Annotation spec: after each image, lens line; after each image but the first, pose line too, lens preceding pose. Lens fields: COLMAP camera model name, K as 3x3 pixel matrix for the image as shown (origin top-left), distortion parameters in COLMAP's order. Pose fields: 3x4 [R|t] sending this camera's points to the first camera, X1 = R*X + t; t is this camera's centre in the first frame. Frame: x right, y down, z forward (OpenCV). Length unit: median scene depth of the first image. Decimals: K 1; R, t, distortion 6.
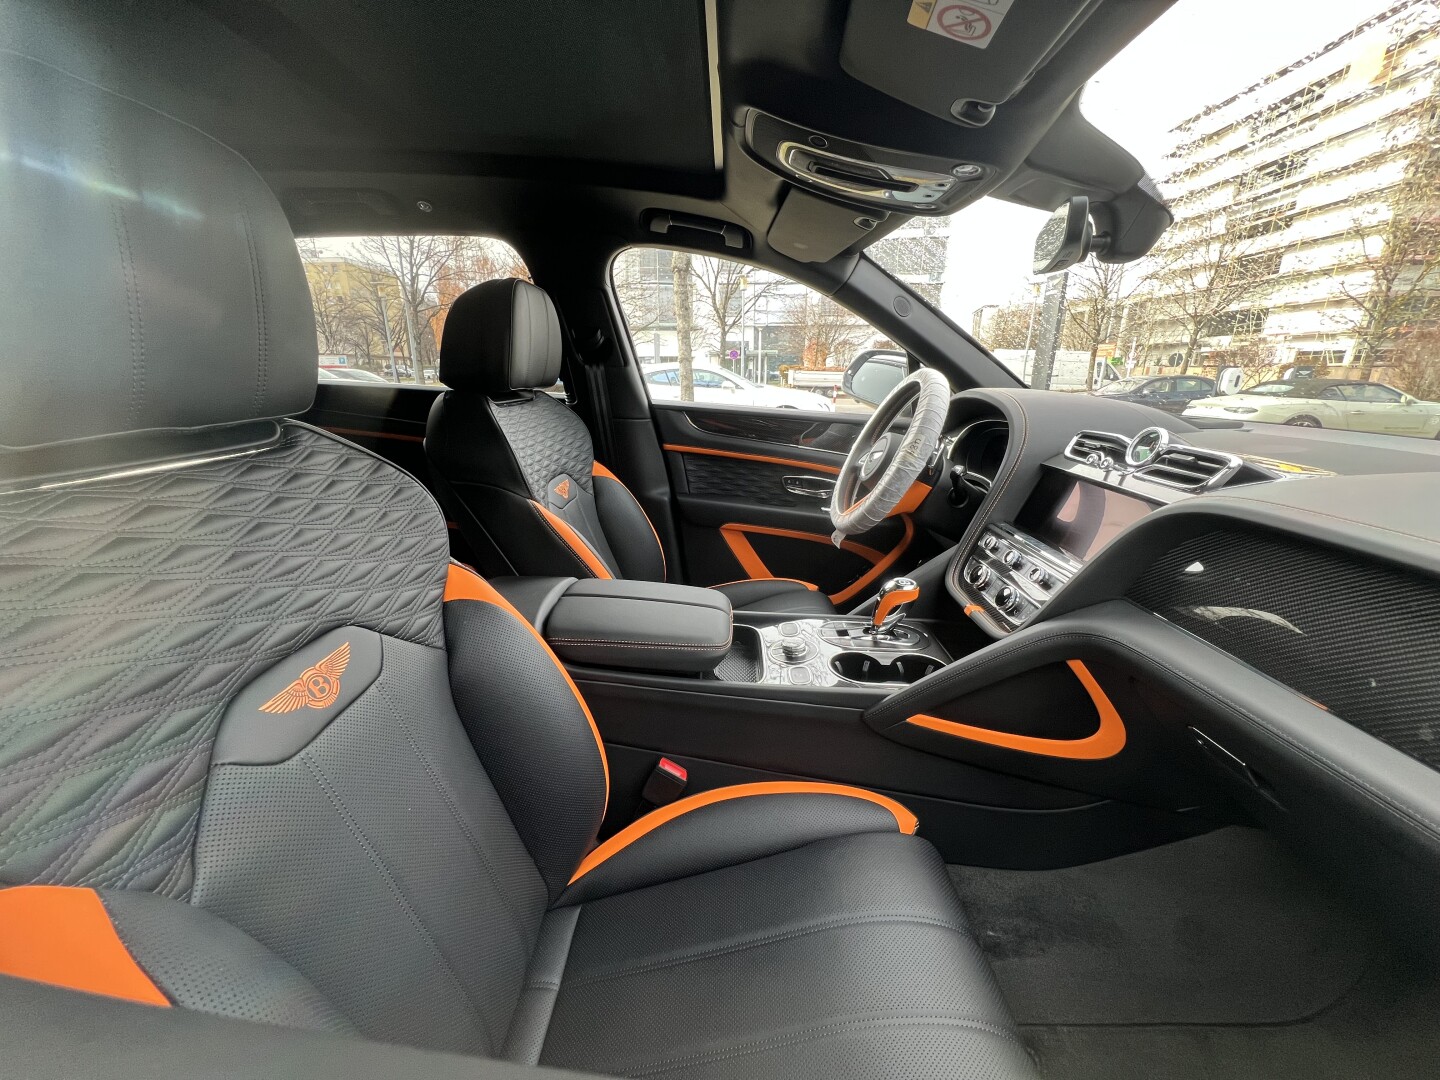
lens RADIAL K [[579.5, 0, 716.8], [0, 579.5, 541.0], [0, 0, 1]] dist [-0.003850, -0.000116]
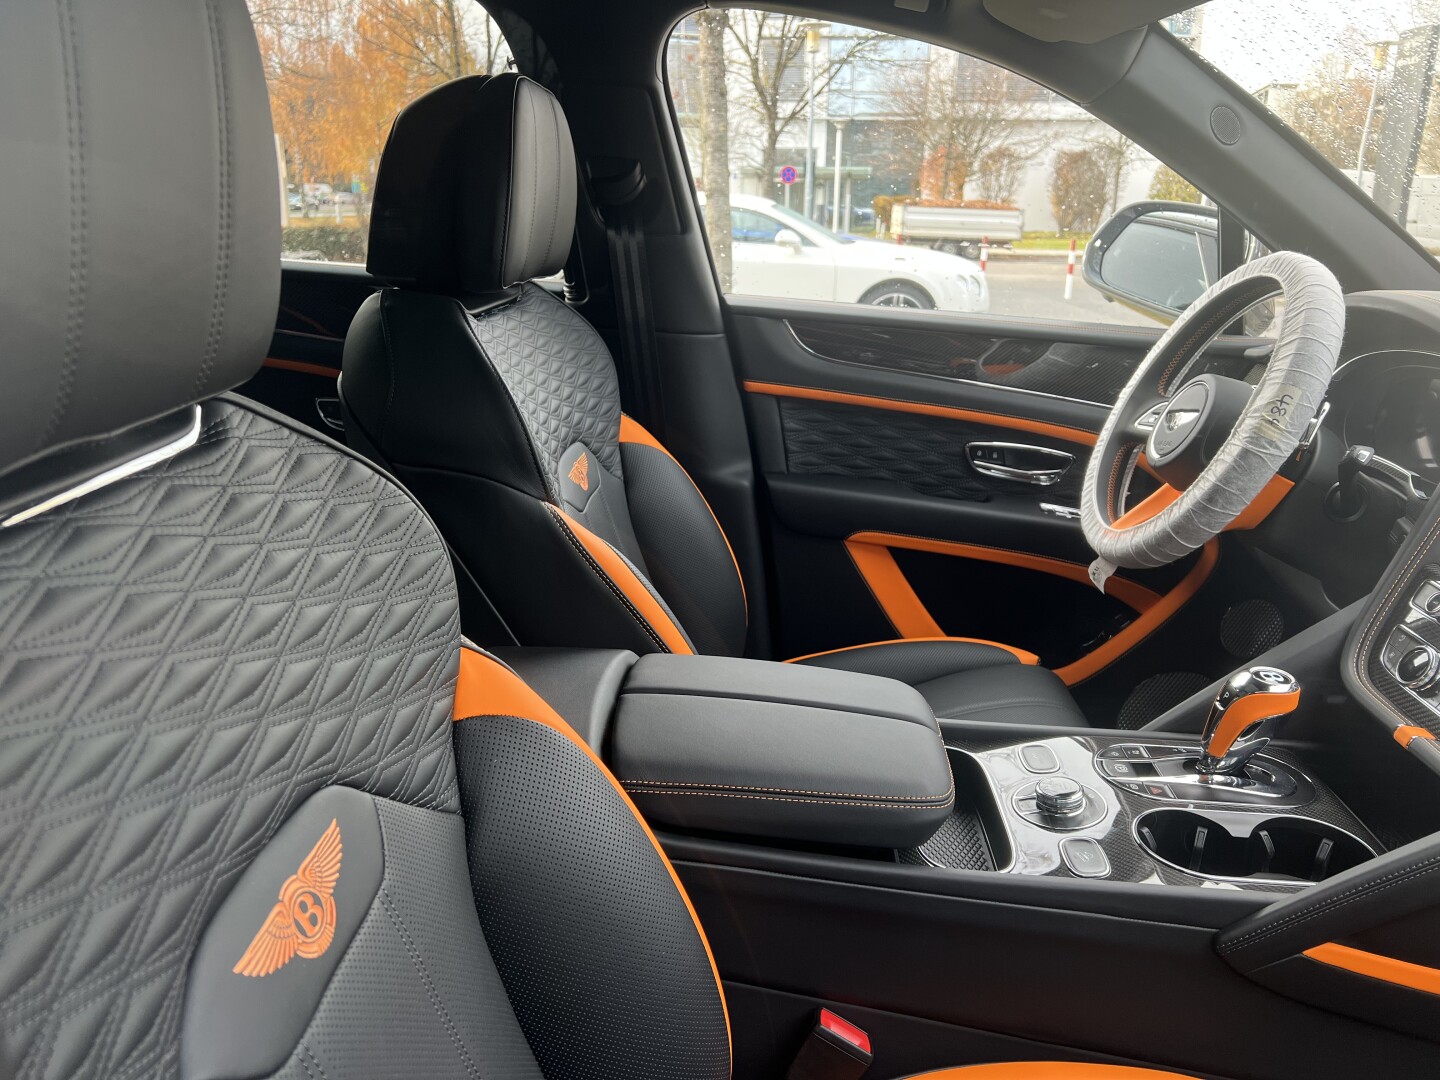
lens RADIAL K [[1095.7, 0, 732.6], [0, 1095.7, 541.0], [0, 0, 1]] dist [0.048477, -0.061596]
pose [[0.999785, 0.016047, -0.013122, -0.145267], [-0.015907, 0.999816, 0.010757, -0.051987], [0.013293, -0.010546, 0.999856, 0.000868]]
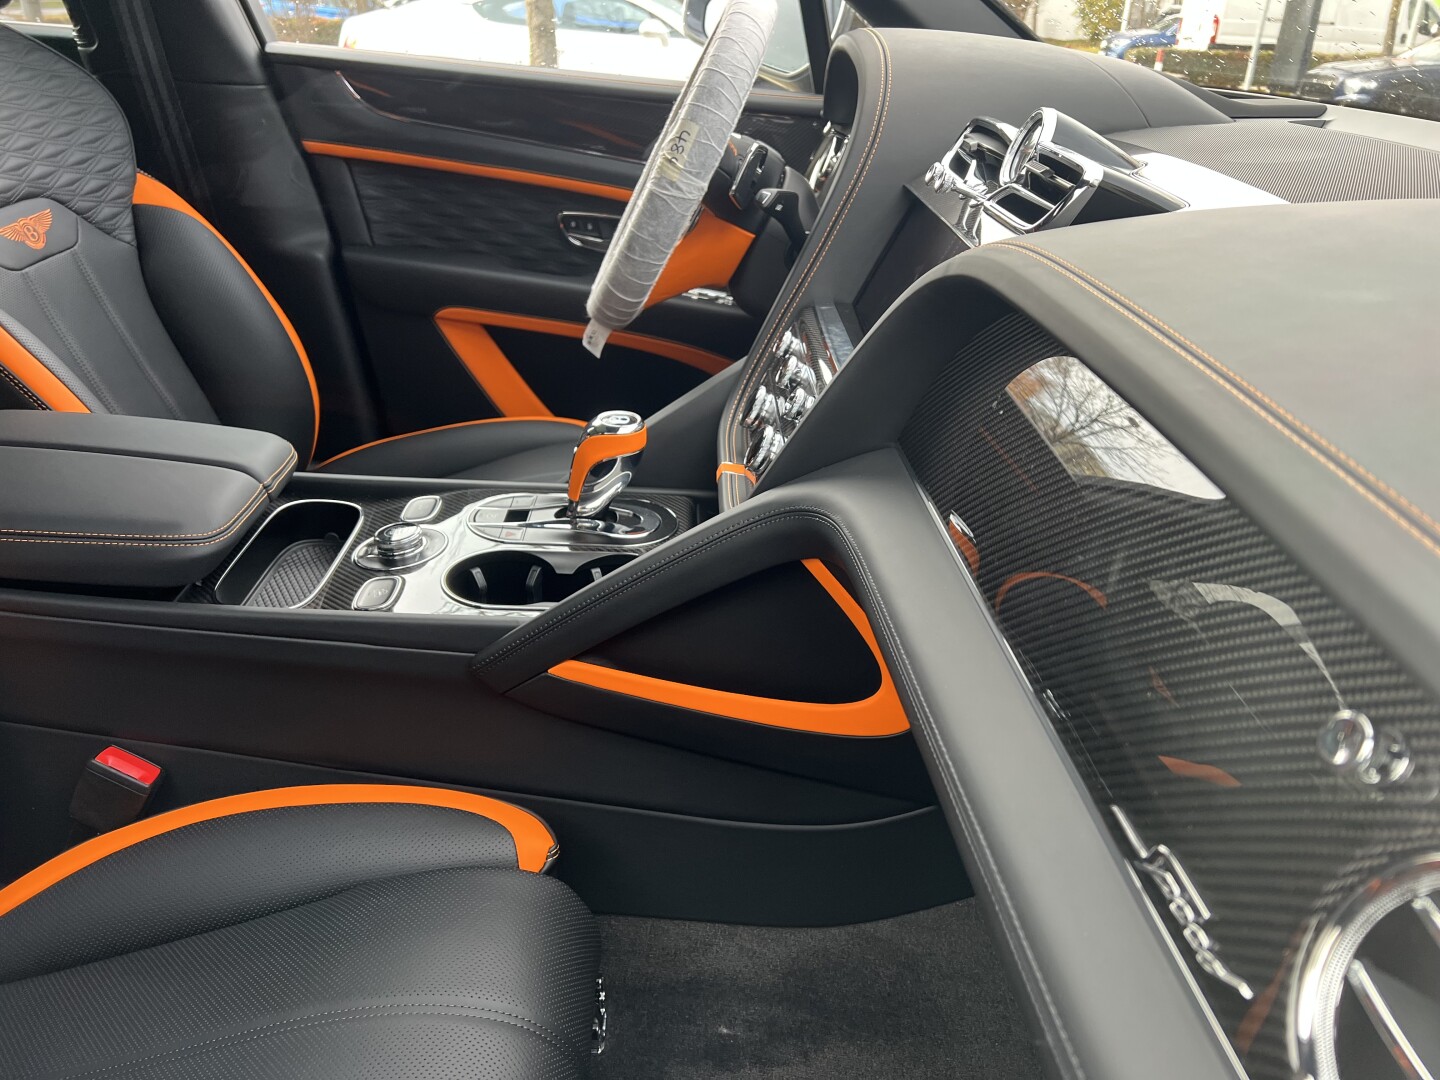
lens RADIAL K [[1095.7, 0, 732.6], [0, 1095.7, 541.0], [0, 0, 1]] dist [0.048477, -0.061596]
pose [[0.998422, -0.004530, 0.055981, 0.359792], [-0.004998, 0.985620, 0.168904, 0.012287], [-0.055941, -0.168917, 0.984041, 0.002376]]
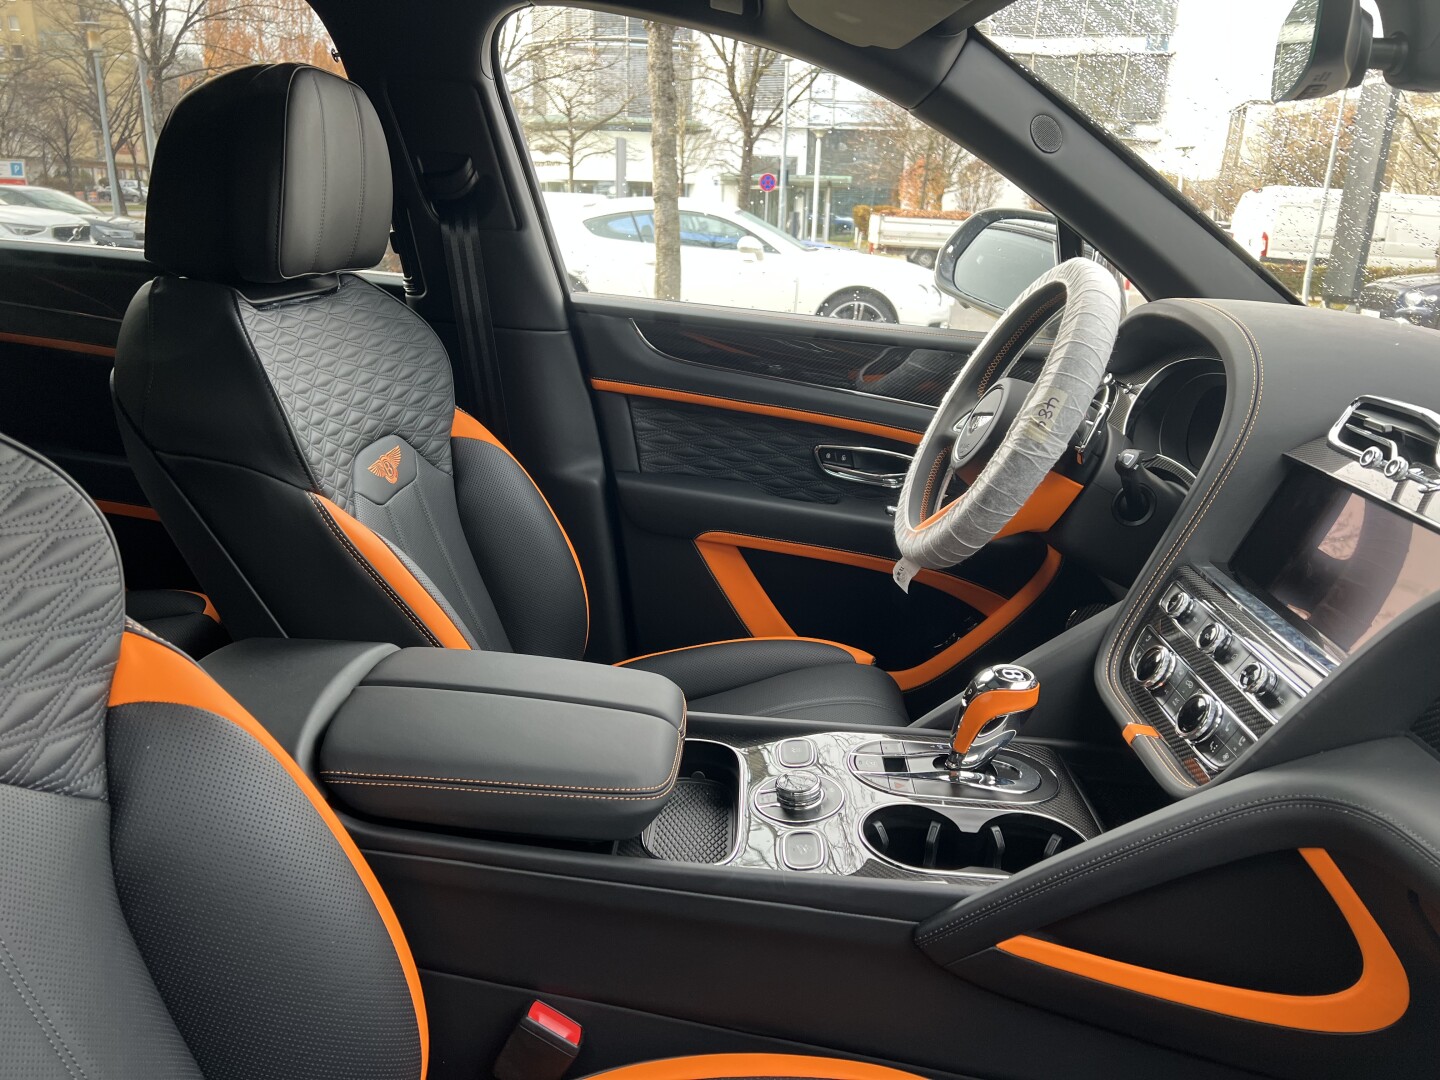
lens RADIAL K [[1090.8, 0, 730.6], [0, 1090.8, 542.4], [0, 0, 1]] dist [0.062222, -0.076969]
pose [[0.999563, 0.029165, 0.004744, 0.056744], [-0.029198, 0.999550, 0.006910, -0.046725], [-0.004540, -0.007046, 0.999965, 0.001780]]
